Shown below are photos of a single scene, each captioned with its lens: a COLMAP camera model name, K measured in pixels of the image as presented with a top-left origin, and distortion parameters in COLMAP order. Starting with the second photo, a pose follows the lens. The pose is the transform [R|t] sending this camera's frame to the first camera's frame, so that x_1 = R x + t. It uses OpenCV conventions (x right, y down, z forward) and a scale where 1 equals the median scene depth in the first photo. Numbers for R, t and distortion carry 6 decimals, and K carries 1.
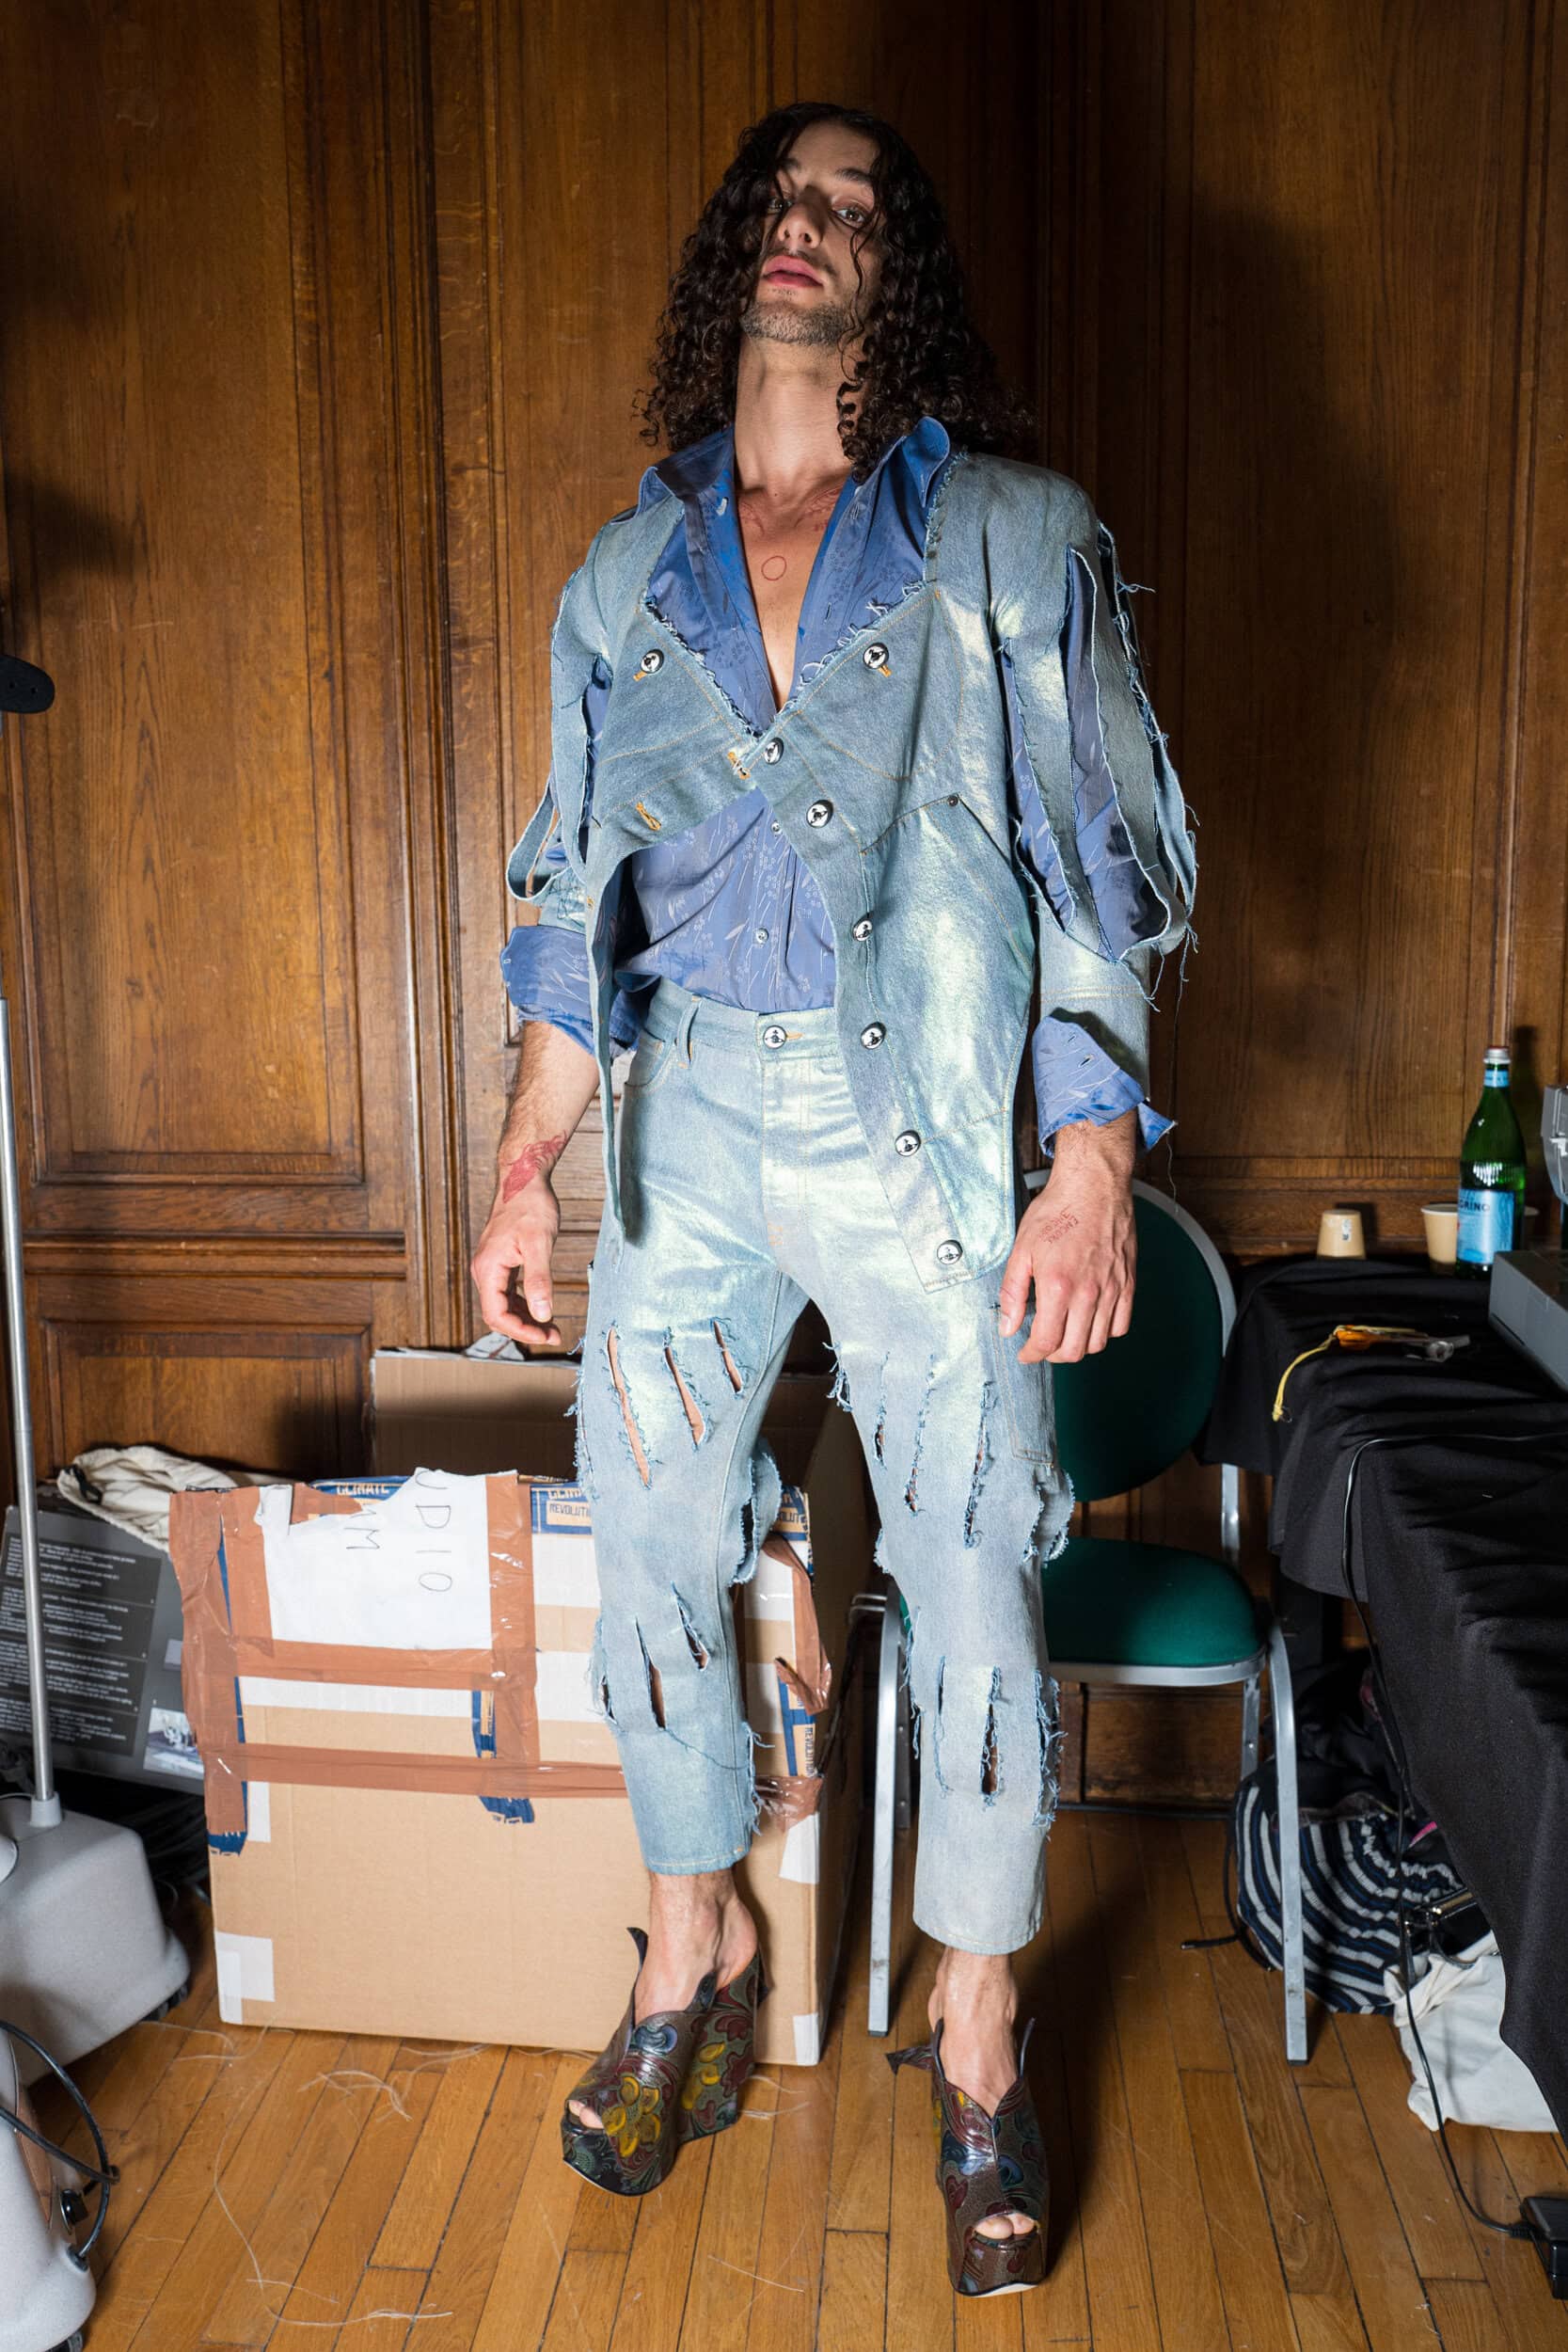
lens RADIAL K [[1983.4, 0, 709.5], [0, 1983.4, 1136.8], [0, 0, 1]] dist [-0.004397, -0.002037]
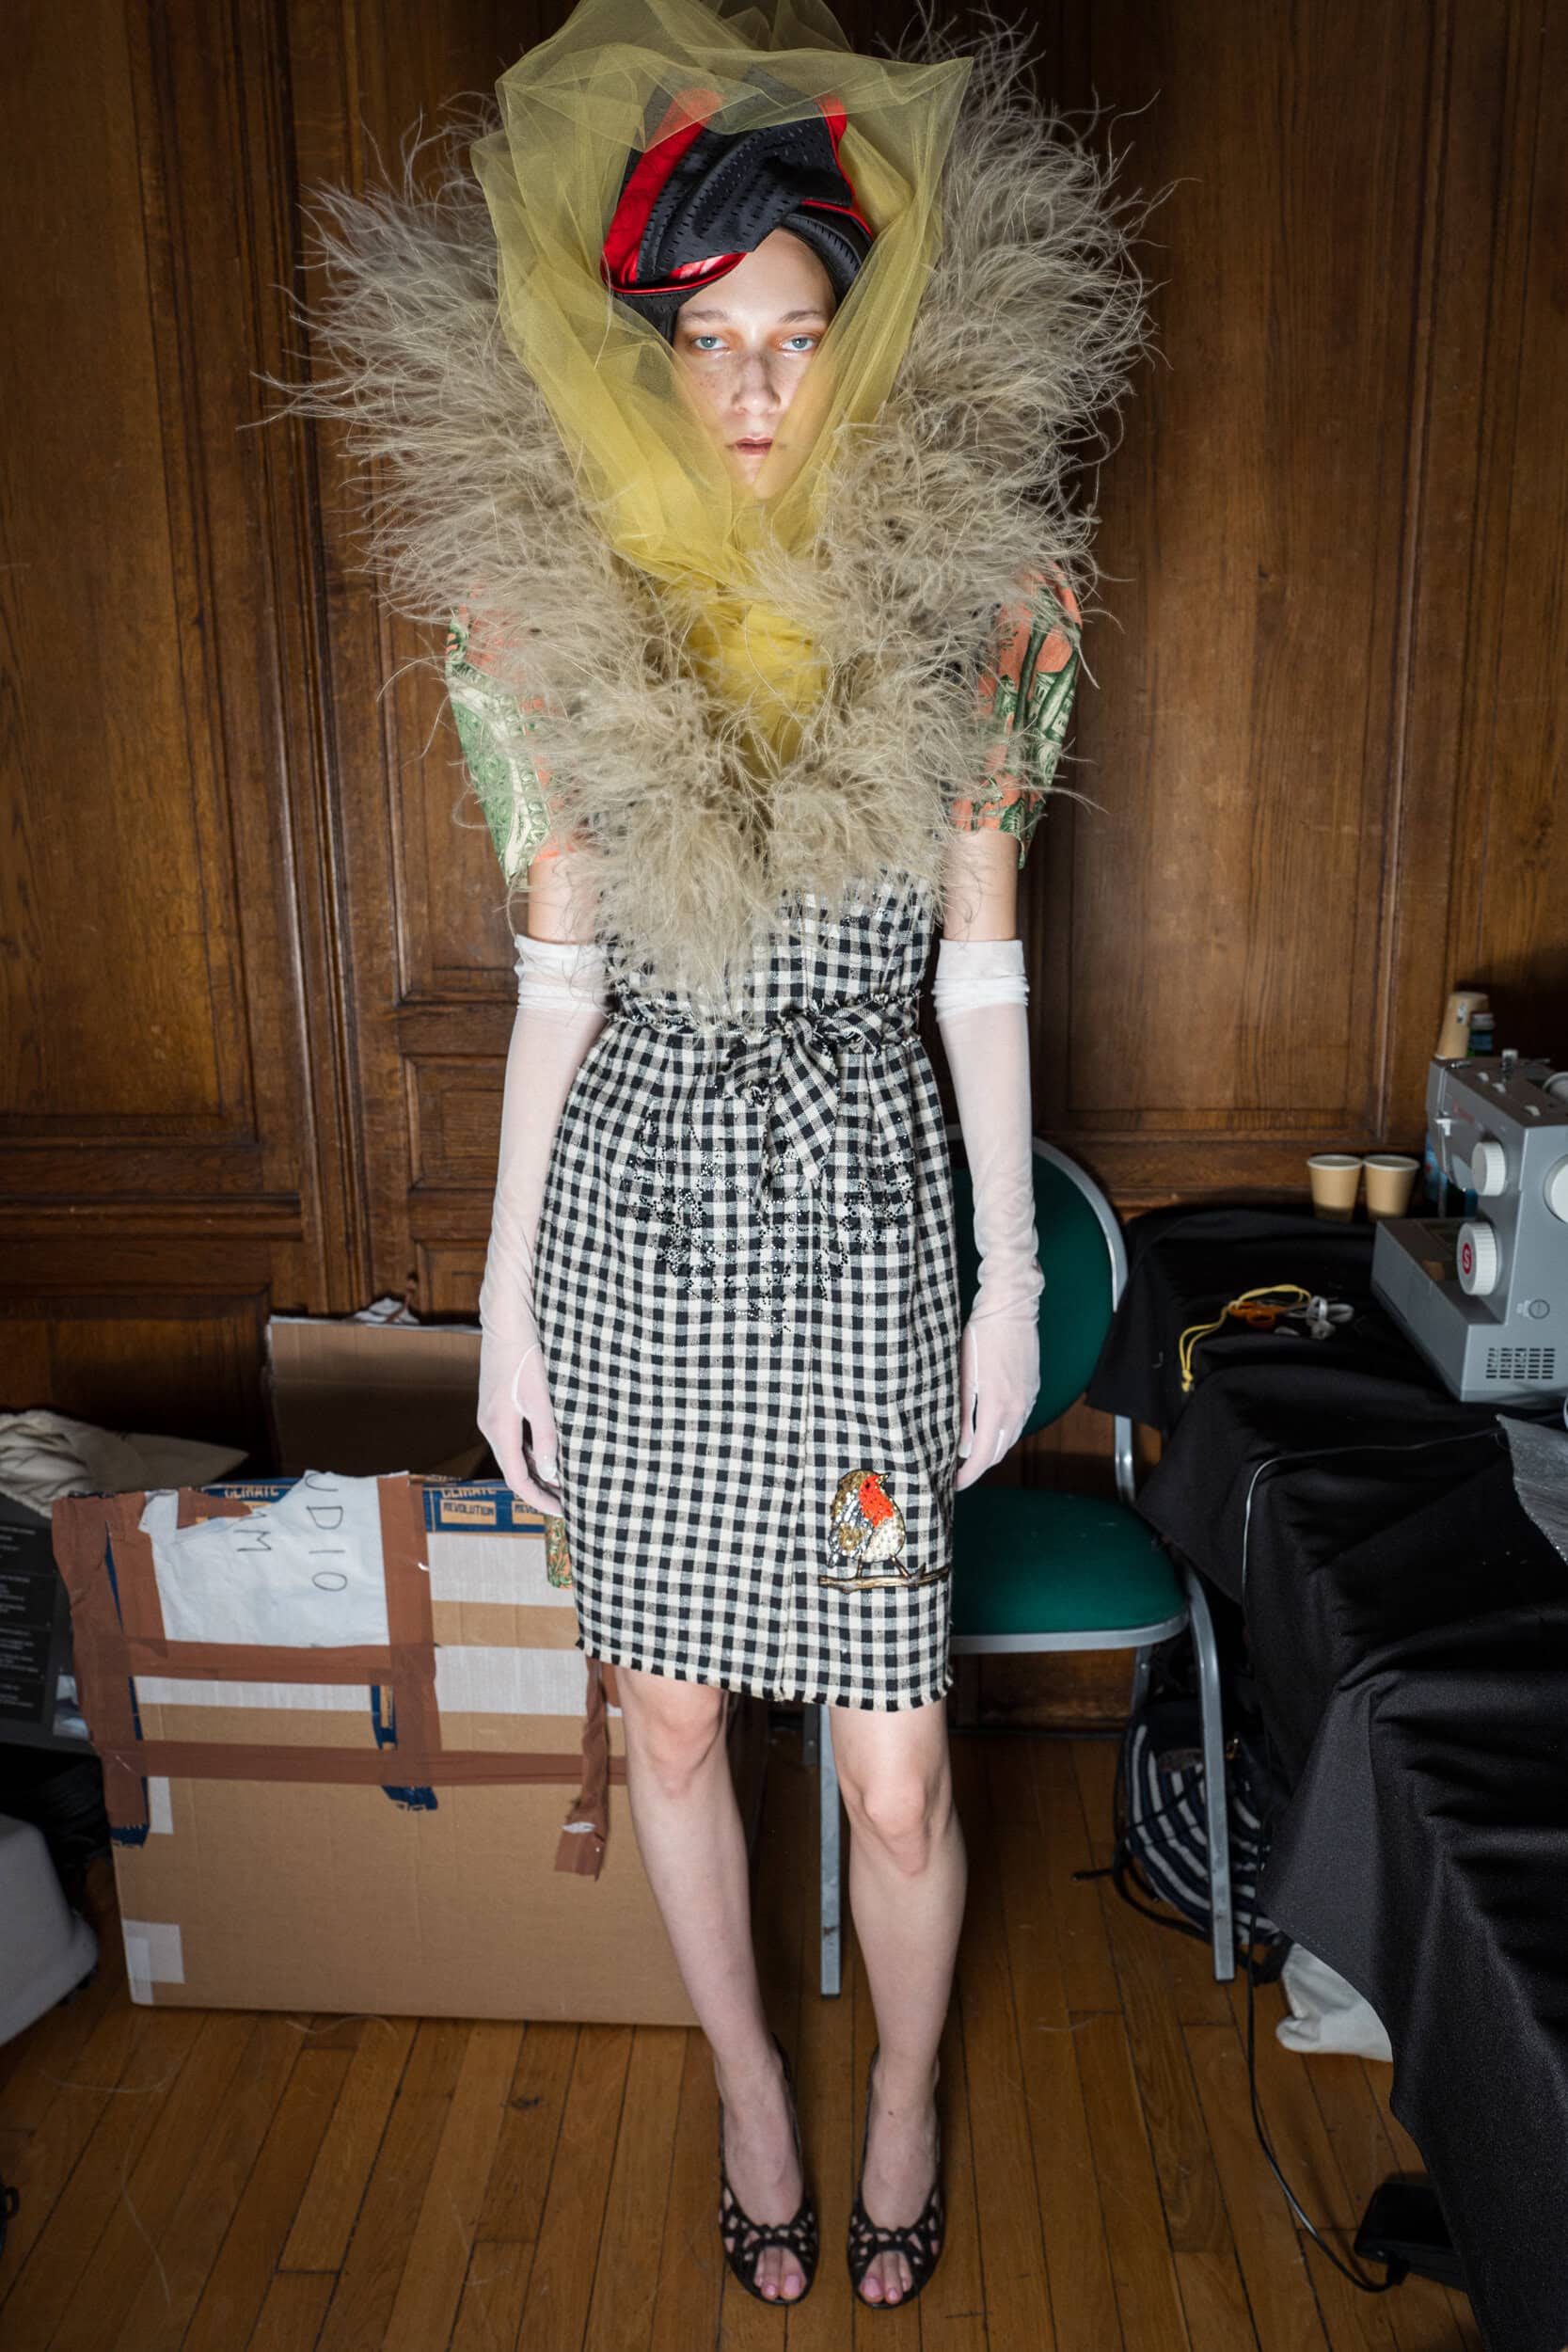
lens RADIAL K [[1846.5, 0, 771.2], [0, 1846.5, 1125.9], [0, 0, 1]] dist [-0.008169, 0.002995]
pose [[0.997353, -0.017454, 0.070585, 0.017488], [0.011161, 0.996006, 0.088586, -0.069500], [-0.071849, -0.087563, 0.993564, 0.077030]]
